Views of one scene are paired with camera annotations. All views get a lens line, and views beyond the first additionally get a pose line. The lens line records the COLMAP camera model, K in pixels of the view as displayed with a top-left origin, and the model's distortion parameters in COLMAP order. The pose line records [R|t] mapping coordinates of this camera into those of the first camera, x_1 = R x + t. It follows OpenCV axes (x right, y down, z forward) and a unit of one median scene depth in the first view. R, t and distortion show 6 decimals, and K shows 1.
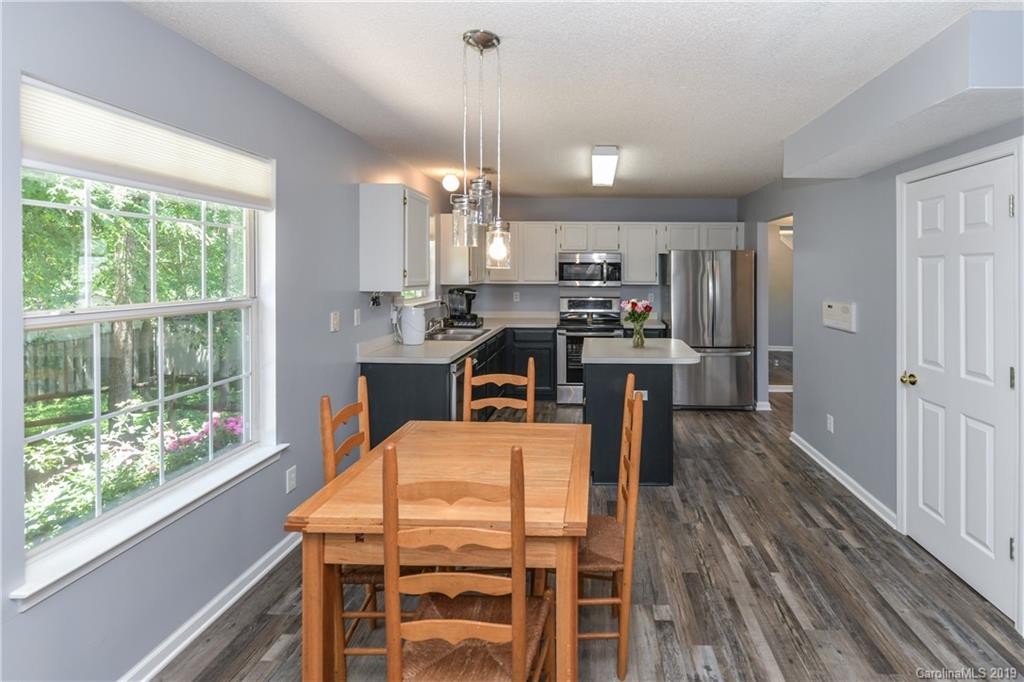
lens RADIAL K [[463.2, 0, 577.2], [0, 463.2, 269.7], [0, 0, 1]] dist [-0.025423, -0.000163]
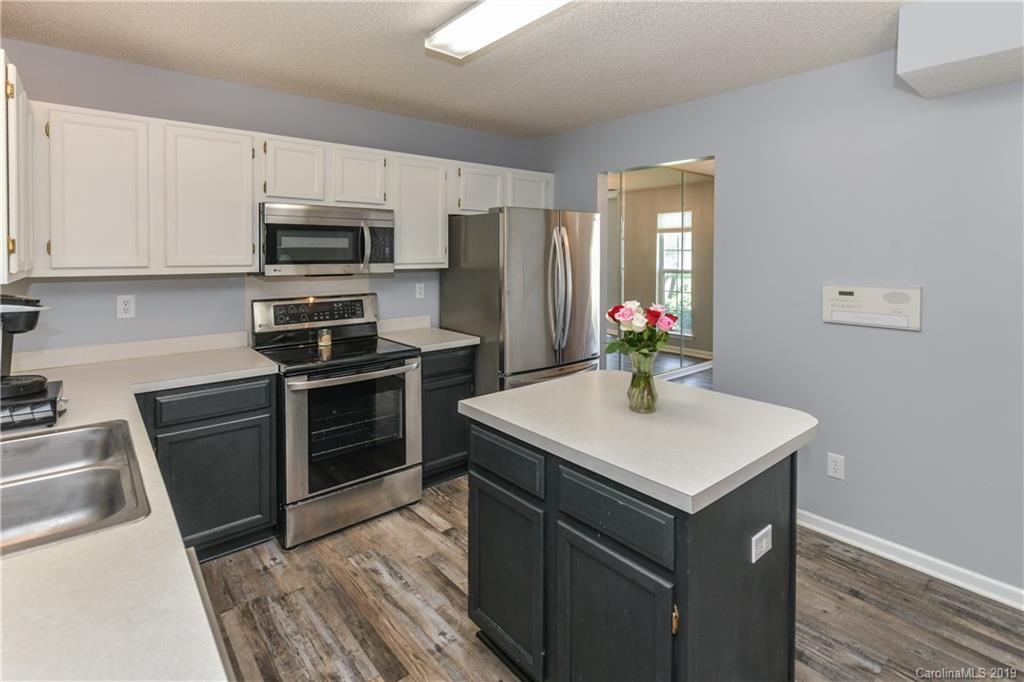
lens RADIAL K [[504.8, 0, 510.9], [0, 504.8, 256.5], [0, 0, 1]] dist [0.000829, 0.000052]
pose [[0.745392, -0.010675, 0.666541, -0.194173], [0.001862, 0.999901, 0.013931, 0.009721], [-0.666624, -0.009143, 0.745338, 0.496569]]
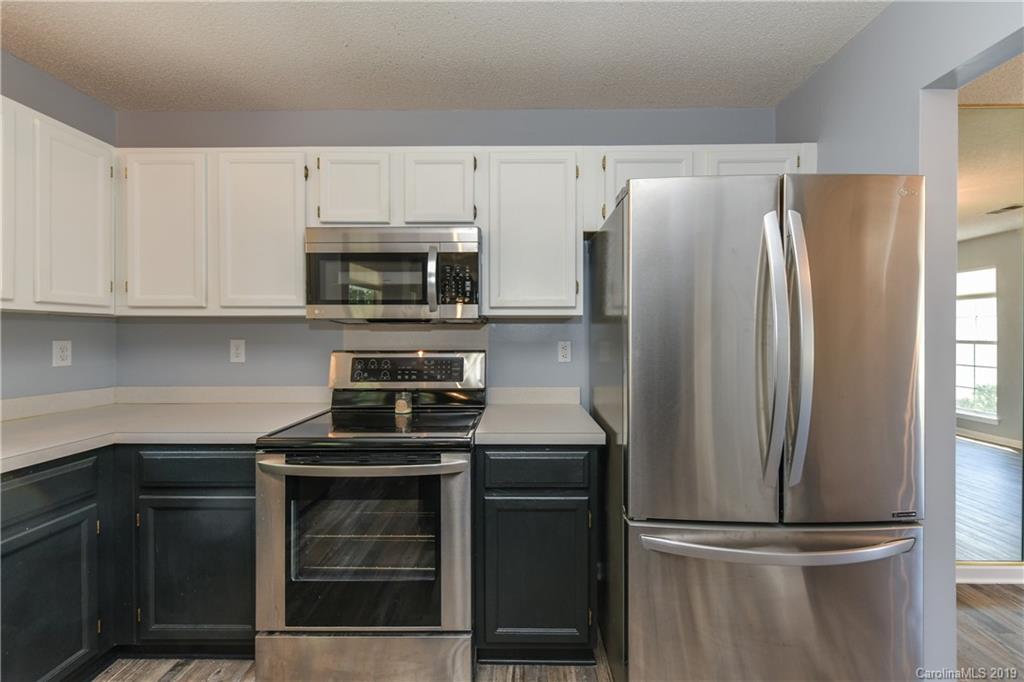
lens RADIAL K [[401.8, 0, 515.7], [0, 401.8, 335.0], [0, 0, 1]] dist [0.001764, 0.000004]
pose [[0.999728, -0.005469, 0.022677, 0.118674], [0.005376, 0.999977, 0.004152, 0.048257], [-0.022699, -0.004029, 0.999734, 0.706646]]
